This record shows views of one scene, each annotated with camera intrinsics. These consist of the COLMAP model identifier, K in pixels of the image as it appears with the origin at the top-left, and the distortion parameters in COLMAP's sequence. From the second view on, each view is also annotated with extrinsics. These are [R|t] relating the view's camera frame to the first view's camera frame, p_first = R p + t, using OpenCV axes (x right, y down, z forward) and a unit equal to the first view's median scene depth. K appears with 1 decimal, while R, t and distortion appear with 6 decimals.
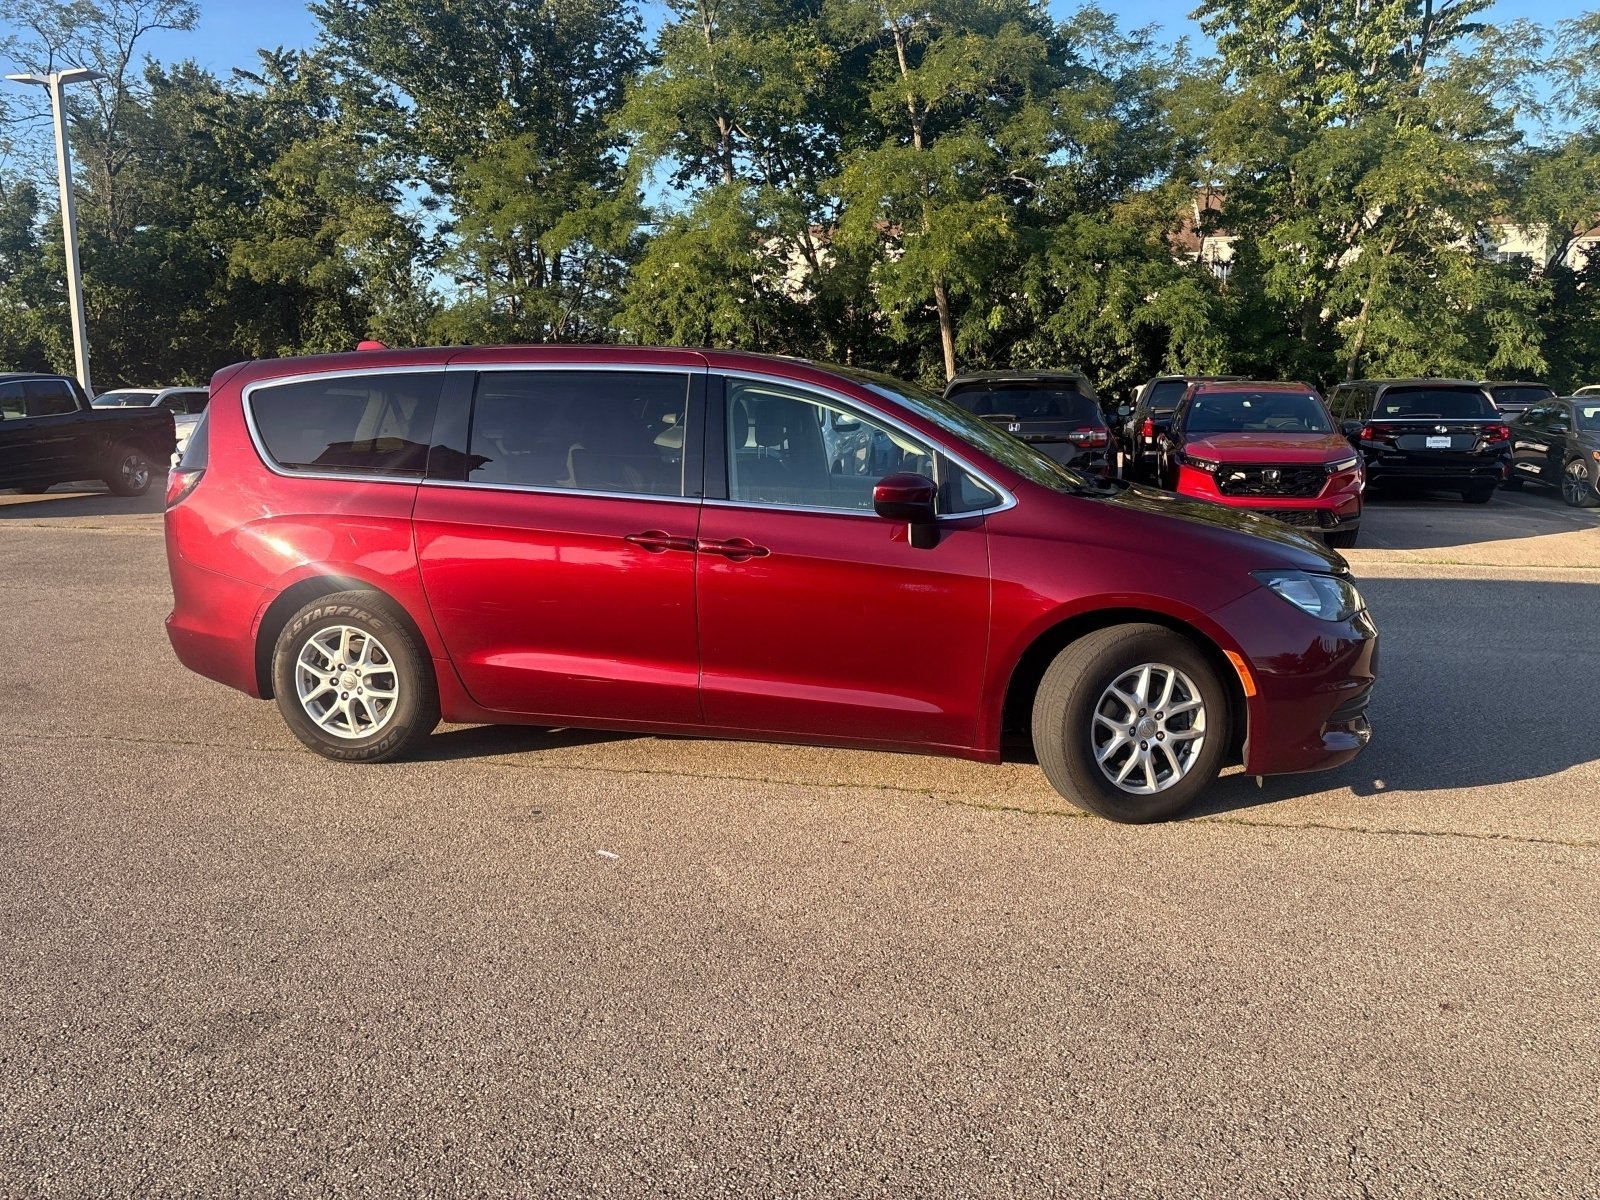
lens RADIAL K [[1194.0, 0, 816.5], [0, 1194.0, 601.7], [0, 0, 1]] dist [0.027572, -0.003513]
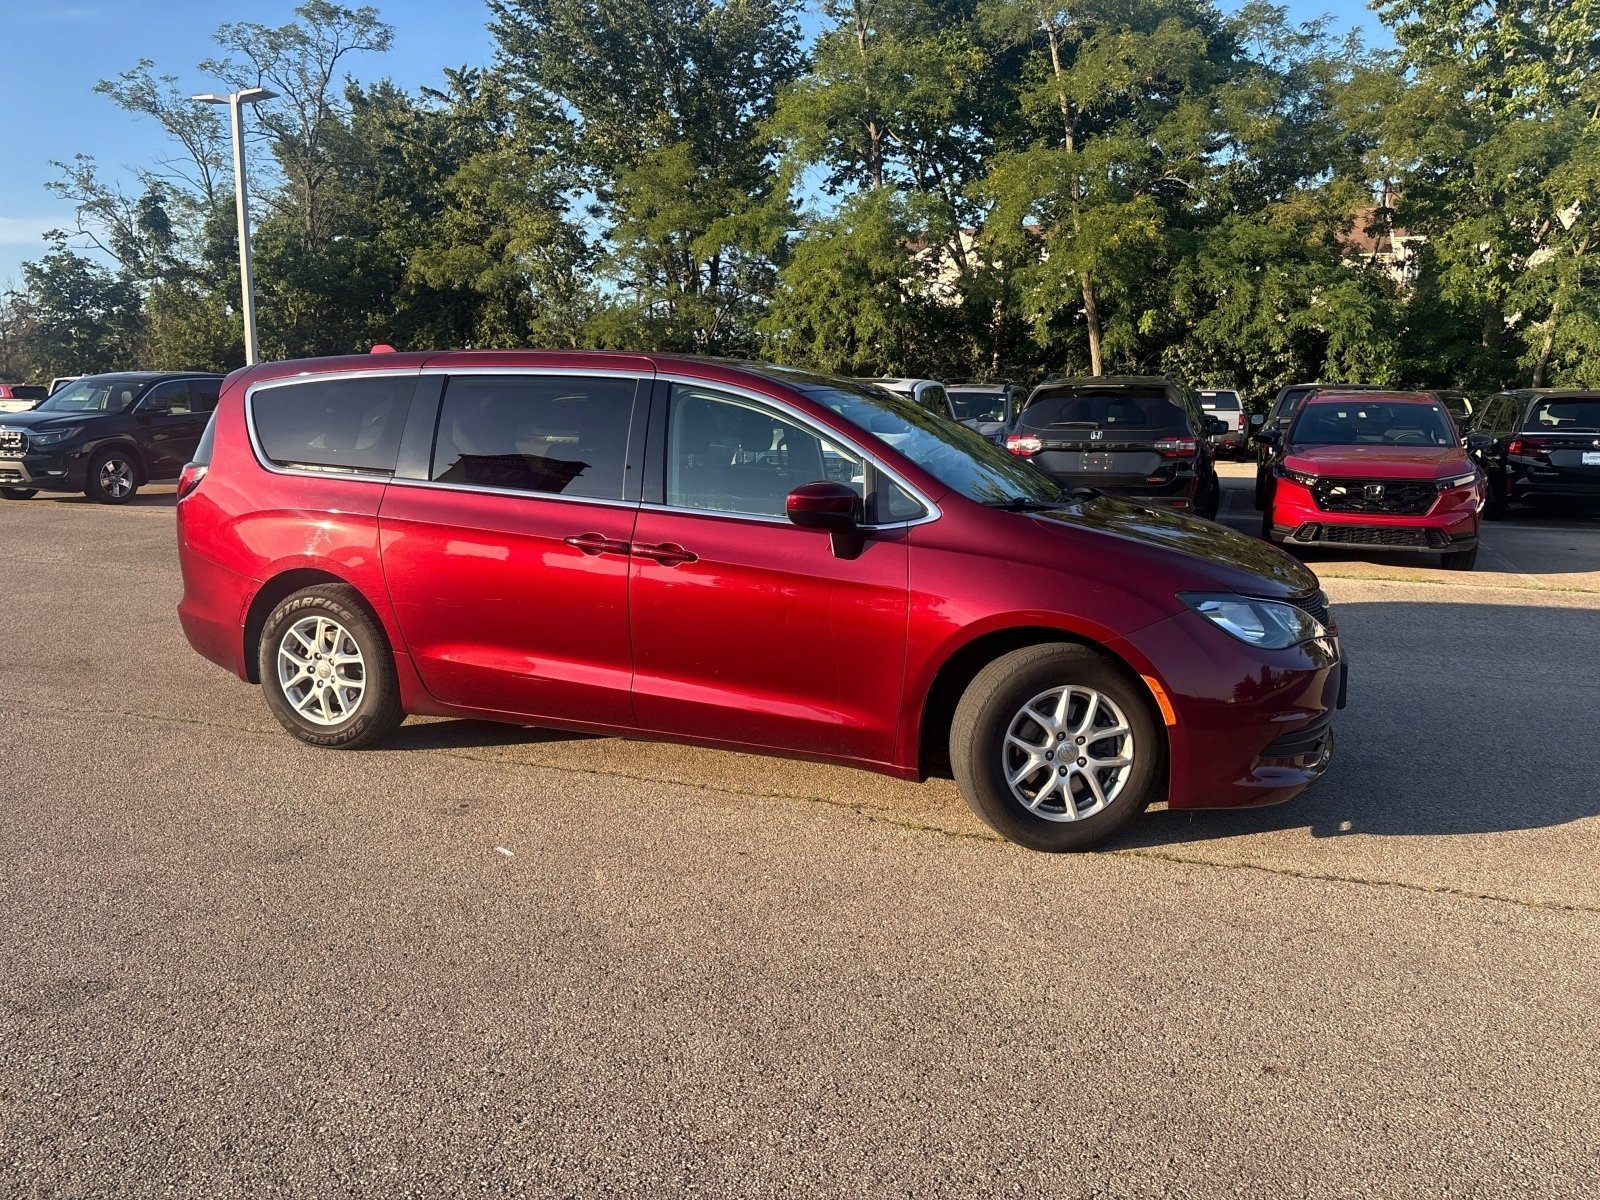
lens RADIAL K [[1190.3, 0, 817.7], [0, 1190.3, 598.4], [0, 0, 1]] dist [0.040103, -0.031005]
pose [[0.990537, 0.033224, -0.133167, 0.025477], [-0.033927, 0.999420, -0.003010, -0.001075], [0.132990, 0.007500, 0.991089, 0.003237]]
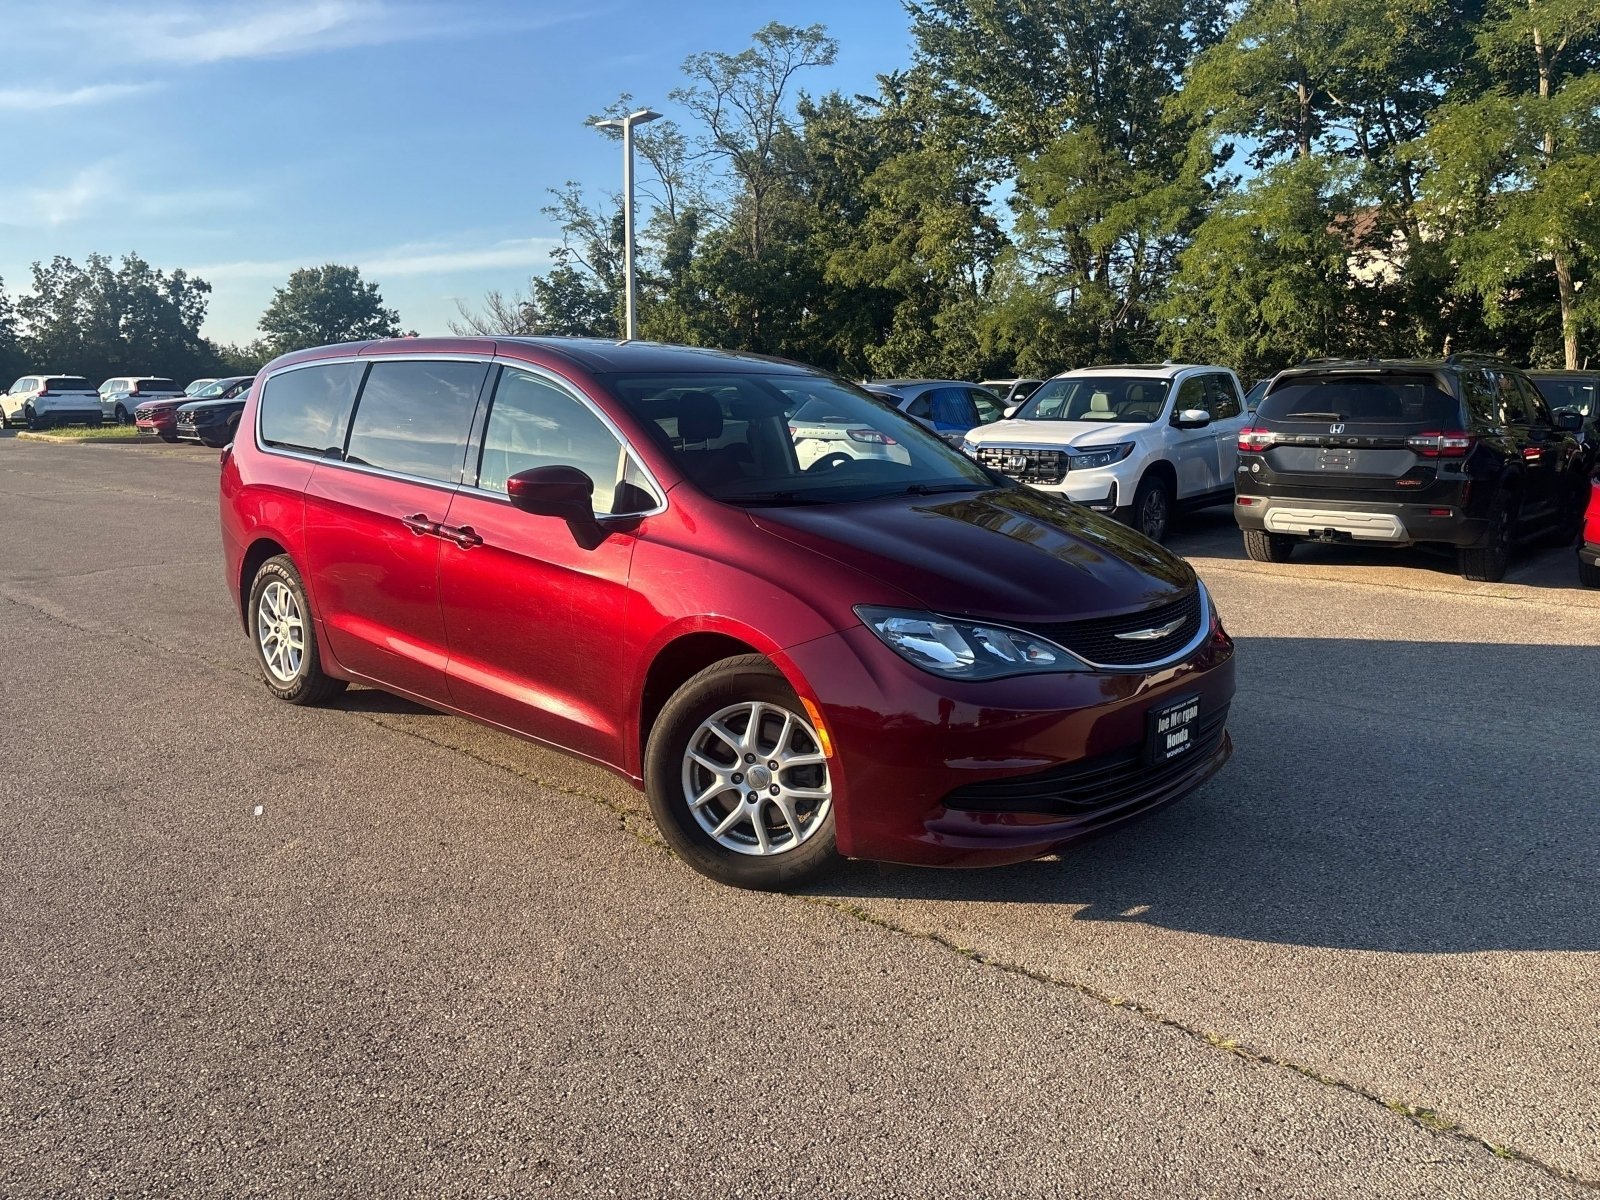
lens RADIAL K [[1194.7, 0, 817.8], [0, 1194.7, 602.9], [0, 0, 1]] dist [0.042867, -0.042091]
pose [[0.871051, 0.093384, -0.482234, 0.089884], [-0.091167, 0.995439, 0.028092, -0.005801], [0.482658, 0.019494, 0.875592, 0.034627]]
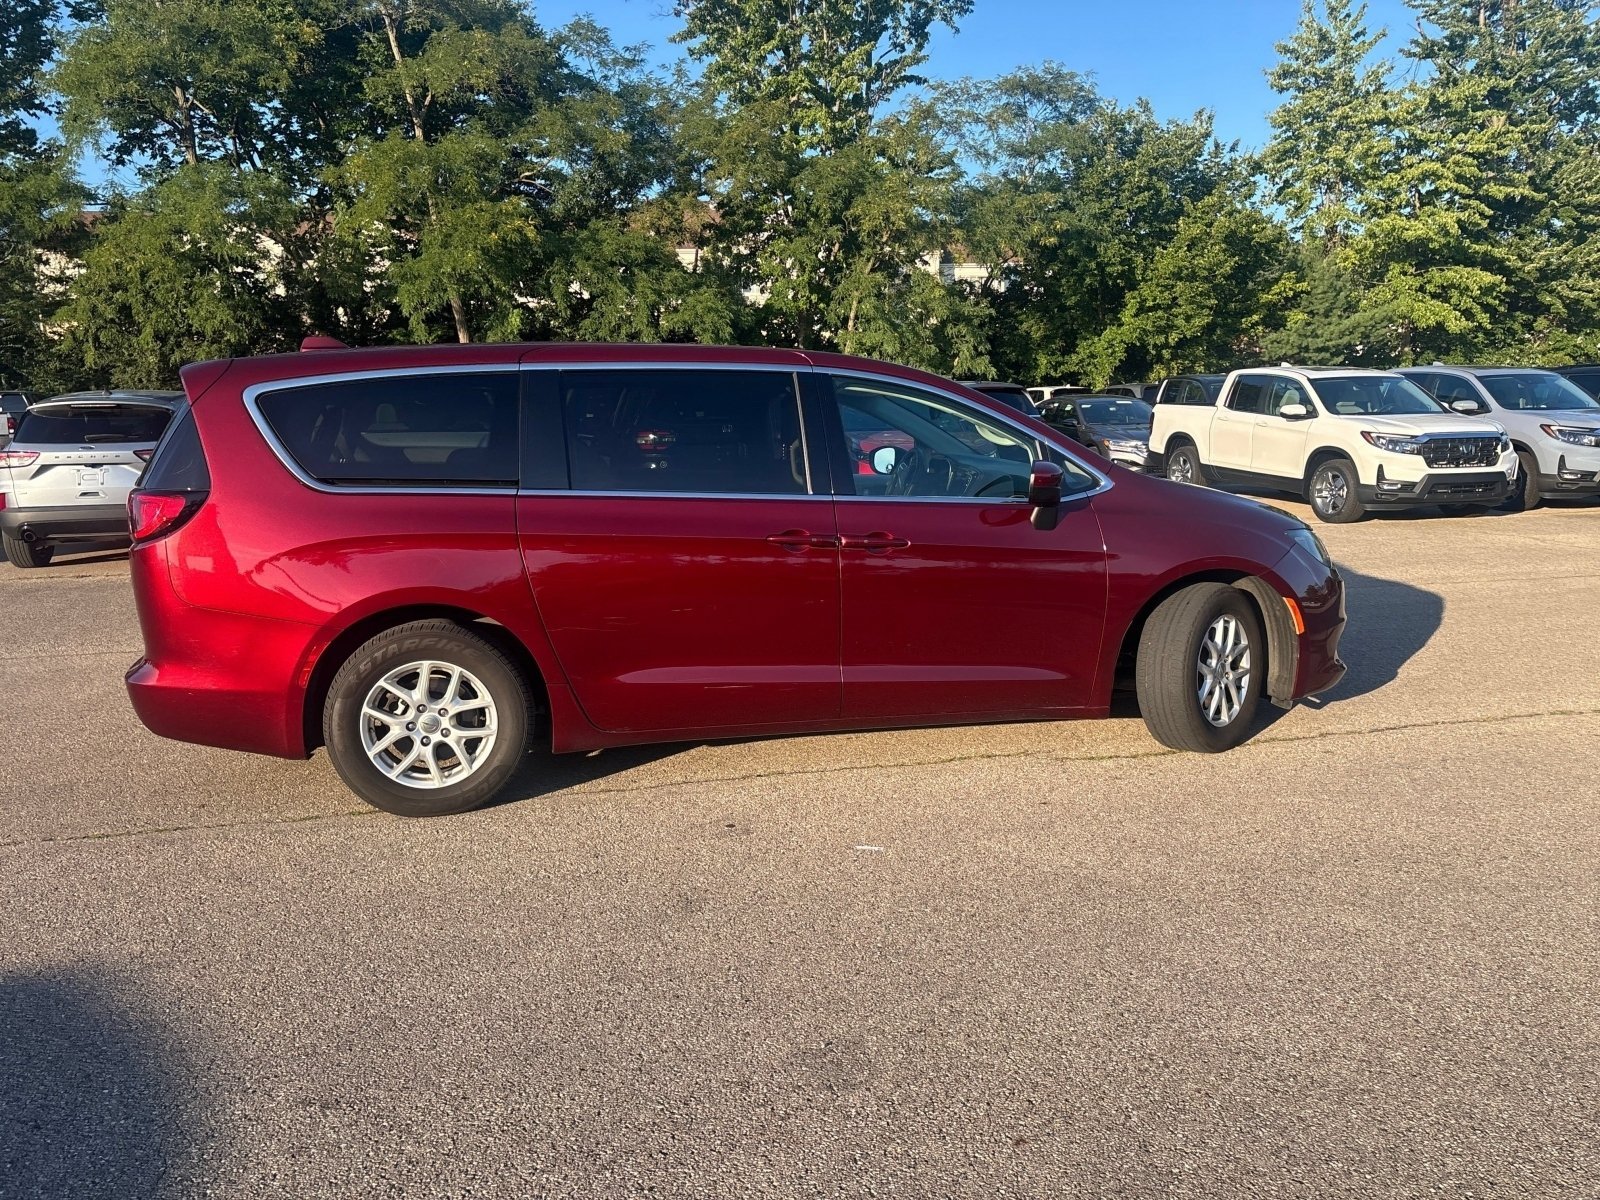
lens RADIAL K [[1190.3, 0, 817.7], [0, 1190.3, 598.4], [0, 0, 1]] dist [0.040103, -0.031005]
pose [[0.900943, -0.081938, 0.426131, -0.073341], [0.084725, 0.996327, 0.012447, -0.001715], [-0.425586, 0.024890, 0.904576, 0.012693]]
